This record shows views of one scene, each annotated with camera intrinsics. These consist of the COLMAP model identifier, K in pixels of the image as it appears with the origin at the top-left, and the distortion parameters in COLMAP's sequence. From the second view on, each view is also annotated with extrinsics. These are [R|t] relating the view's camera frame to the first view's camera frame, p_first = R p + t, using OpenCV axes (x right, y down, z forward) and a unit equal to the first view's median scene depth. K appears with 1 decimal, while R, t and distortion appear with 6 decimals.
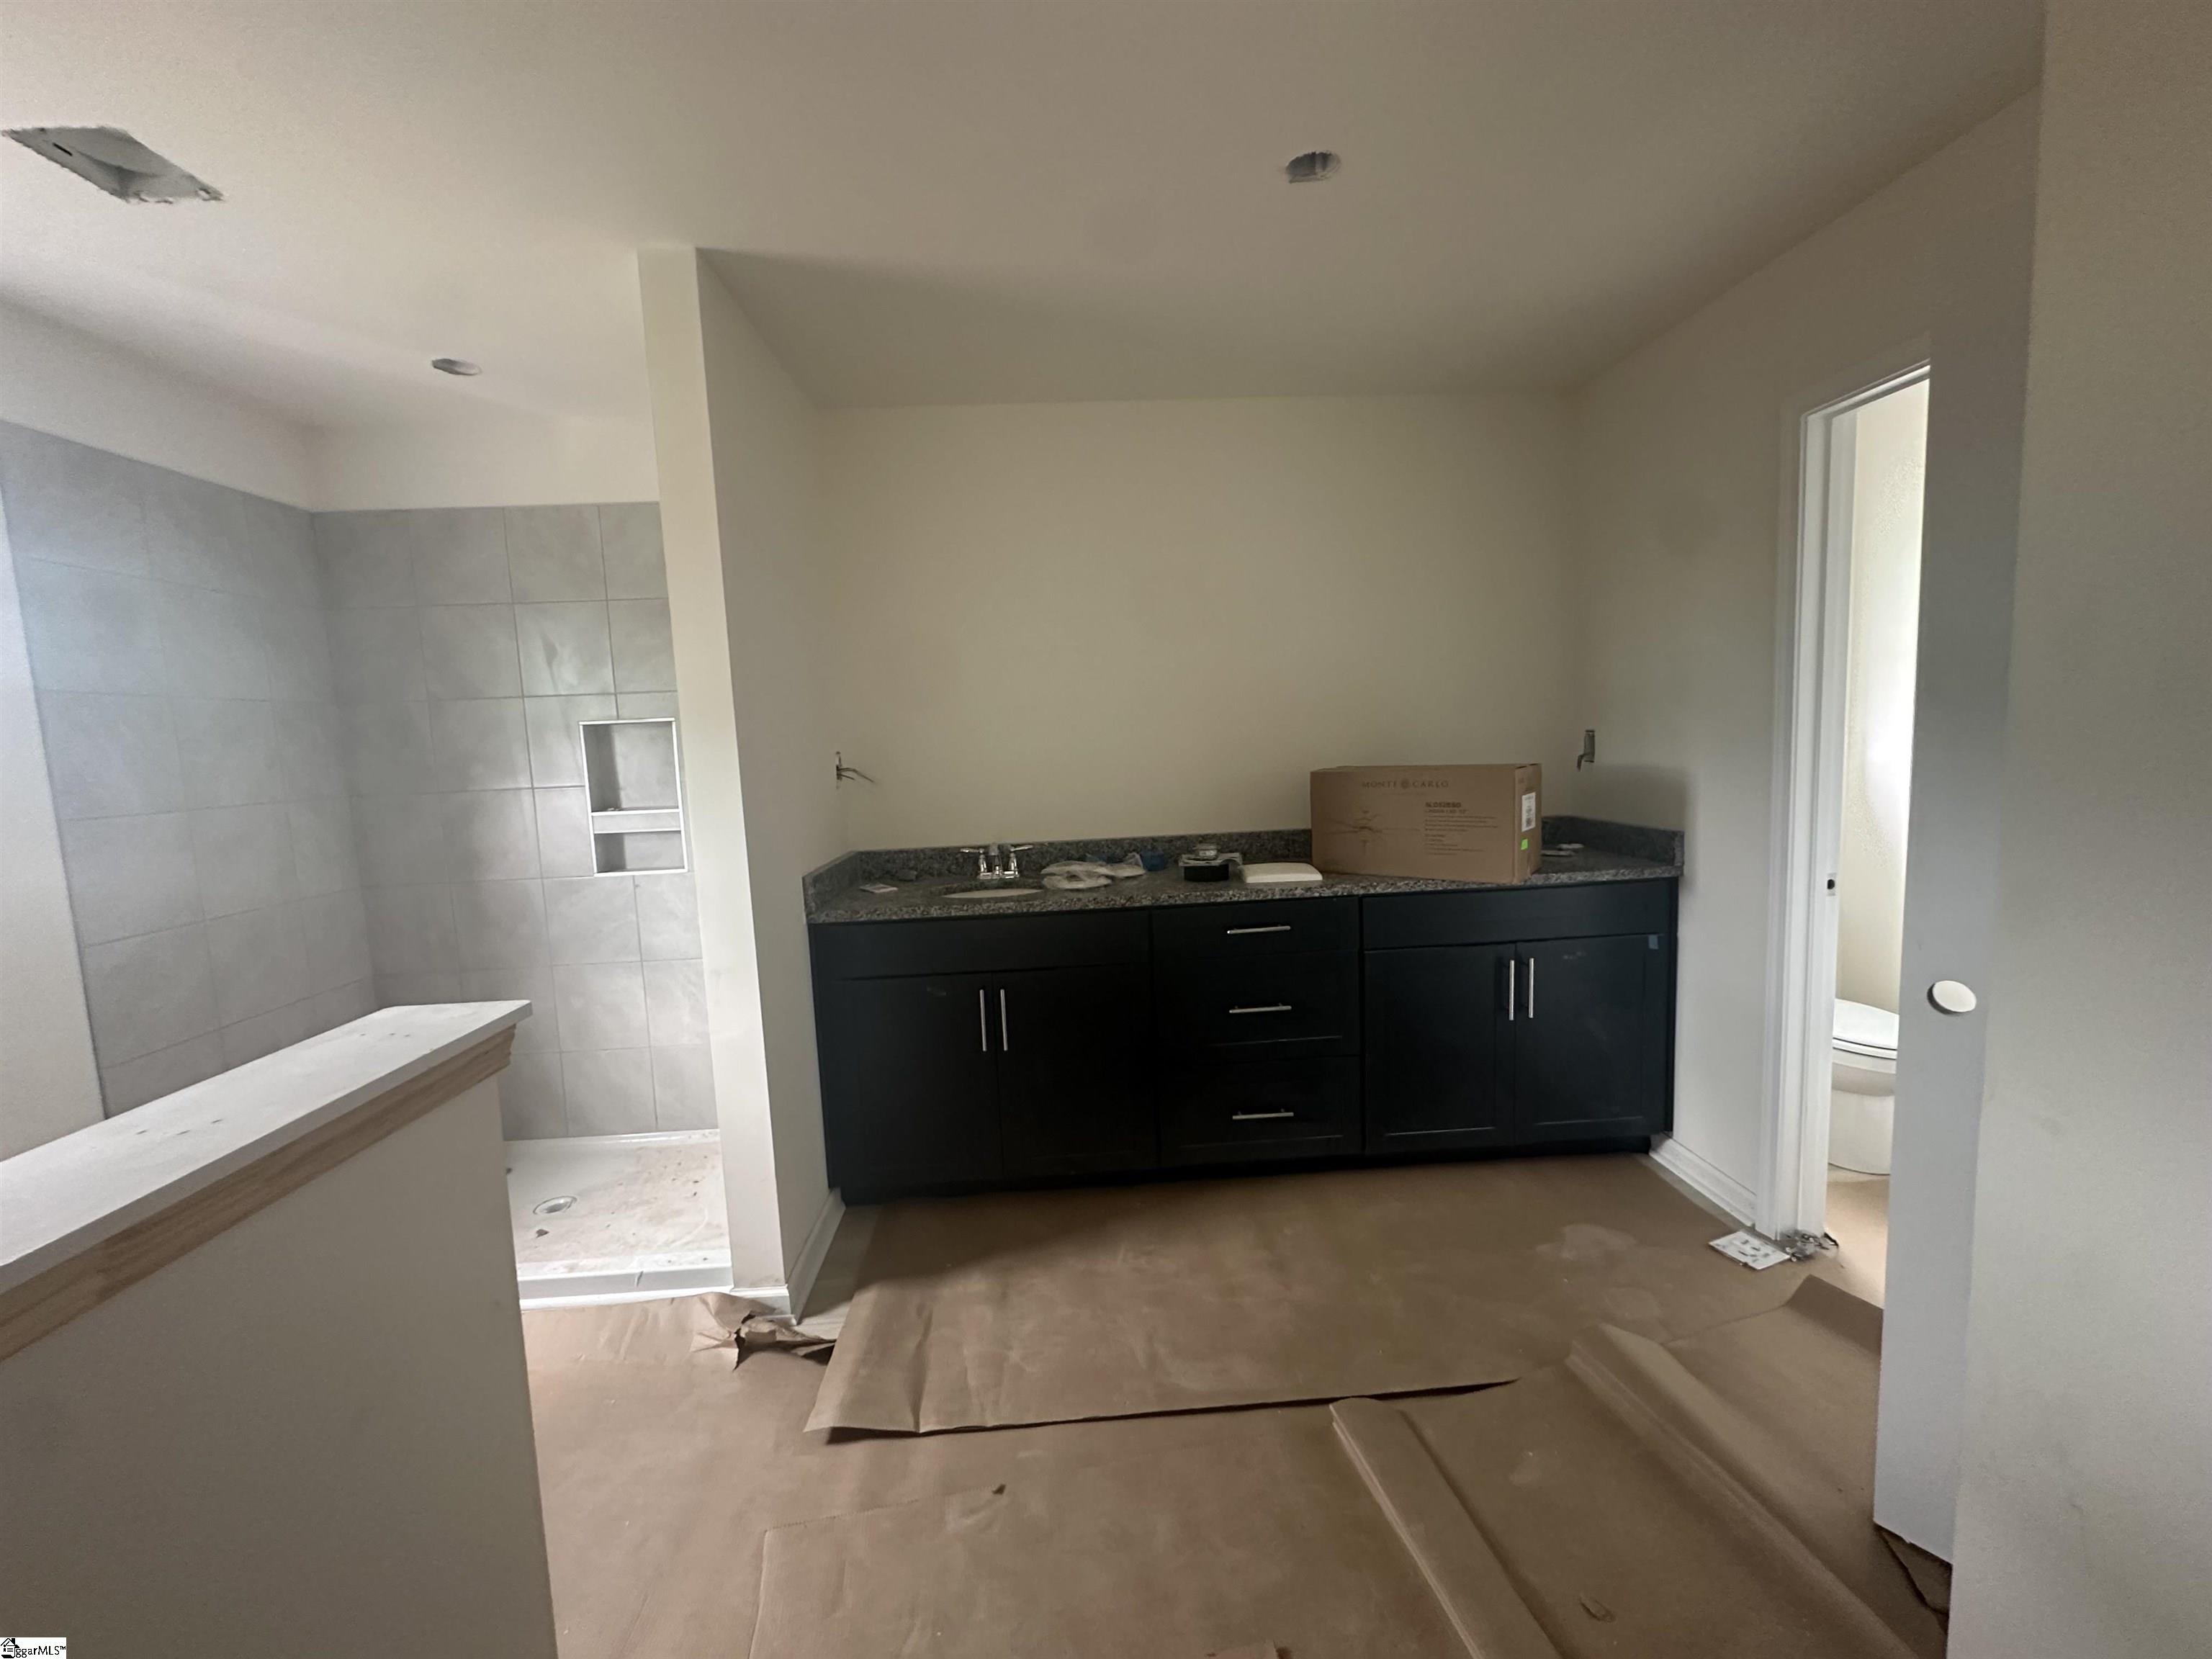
lens RADIAL K [[879.8, 0, 1105.9], [0, 879.8, 830.8], [0, 0, 1]] dist [-0.003119, 0.001033]
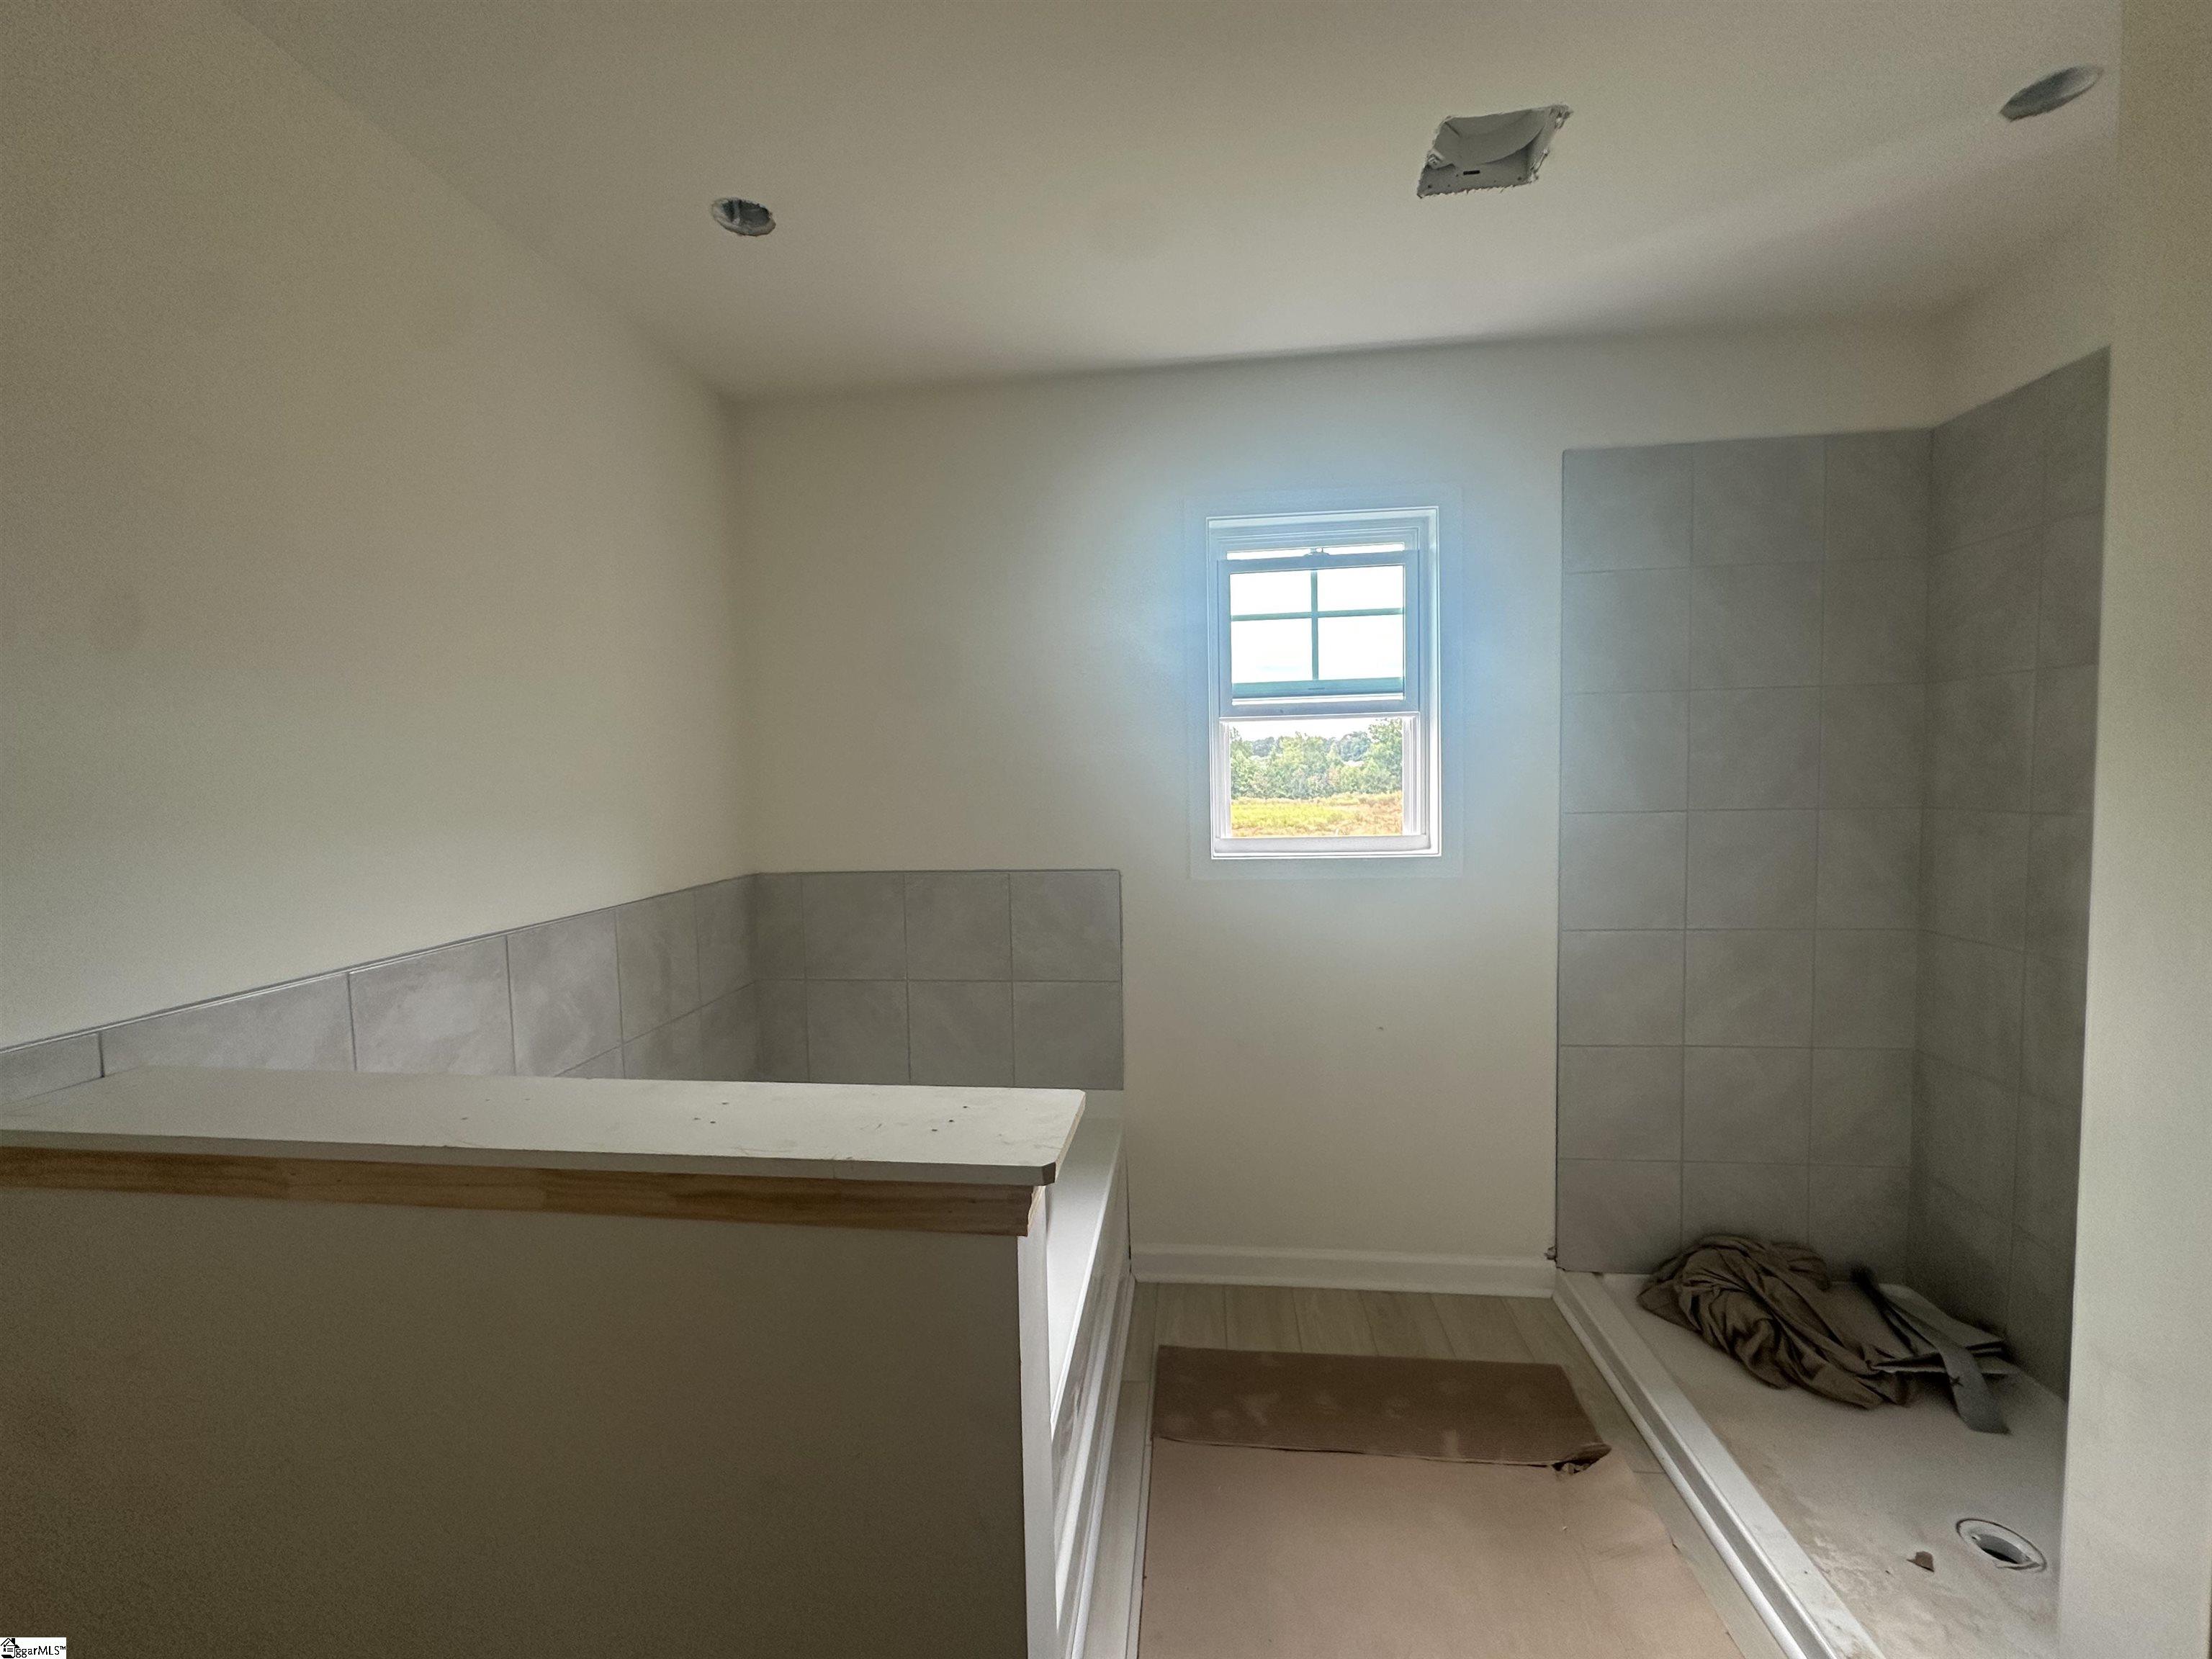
lens RADIAL K [[879.8, 0, 1106.7], [0, 879.8, 831.3], [0, 0, 1]] dist [-0.003119, 0.001033]
pose [[-0.168193, 0.104682, -0.980180, -0.032268], [-0.078505, 0.989765, 0.119176, -0.119636], [0.982623, 0.096993, -0.158254, 0.970429]]
